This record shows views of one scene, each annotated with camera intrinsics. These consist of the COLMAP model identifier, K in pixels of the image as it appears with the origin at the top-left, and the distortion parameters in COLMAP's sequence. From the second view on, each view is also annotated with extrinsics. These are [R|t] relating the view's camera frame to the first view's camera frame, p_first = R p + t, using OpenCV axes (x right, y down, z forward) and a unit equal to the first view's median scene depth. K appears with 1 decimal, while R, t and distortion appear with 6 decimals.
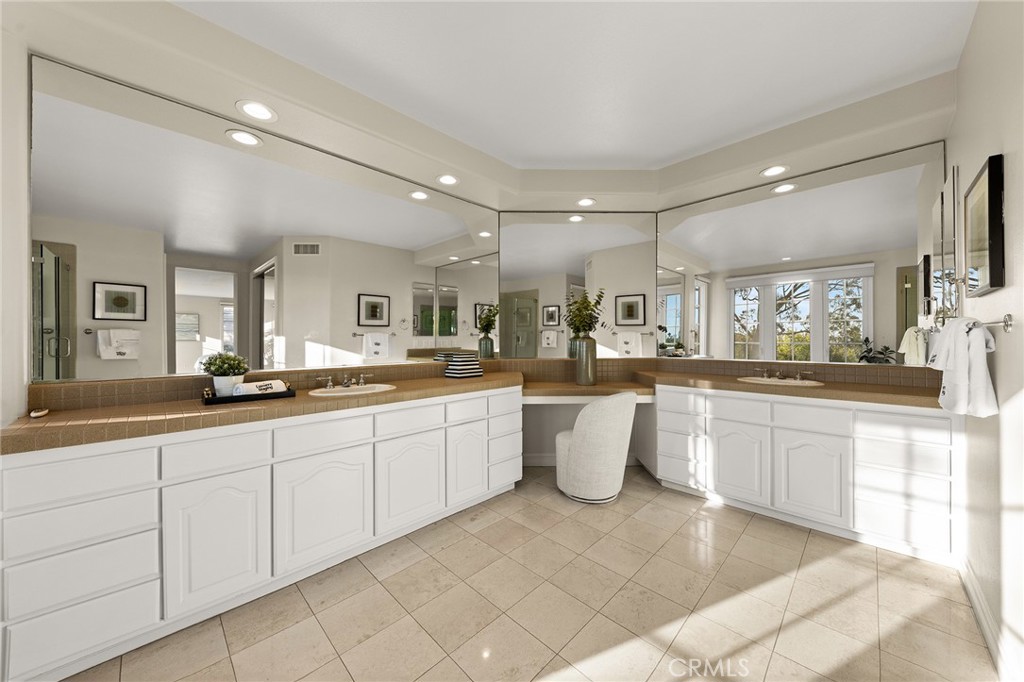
lens RADIAL K [[363.2, 0, 512.0], [0, 363.2, 341.0], [0, 0, 1]] dist [0.000090, -0.000070]
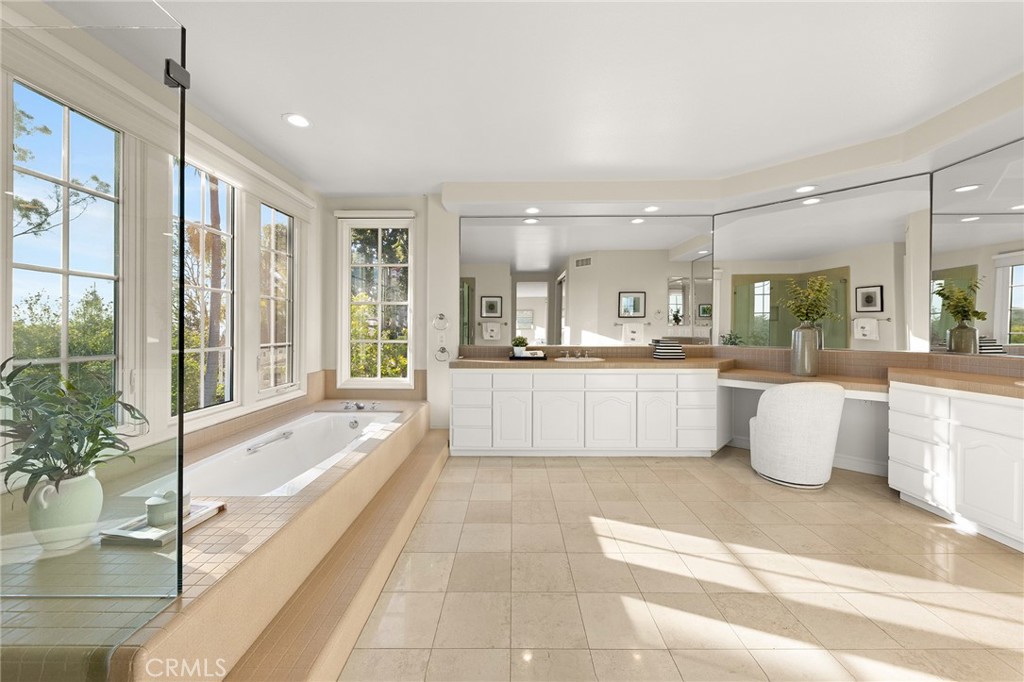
lens RADIAL K [[356.7, 0, 510.7], [0, 356.7, 329.5], [0, 0, 1]] dist [-0.000129, -0.000016]
pose [[0.707719, 0.005014, -0.706476, 0.328676], [-0.005988, 0.999981, 0.001099, -0.000721], [0.706468, 0.003452, 0.707736, -0.243954]]
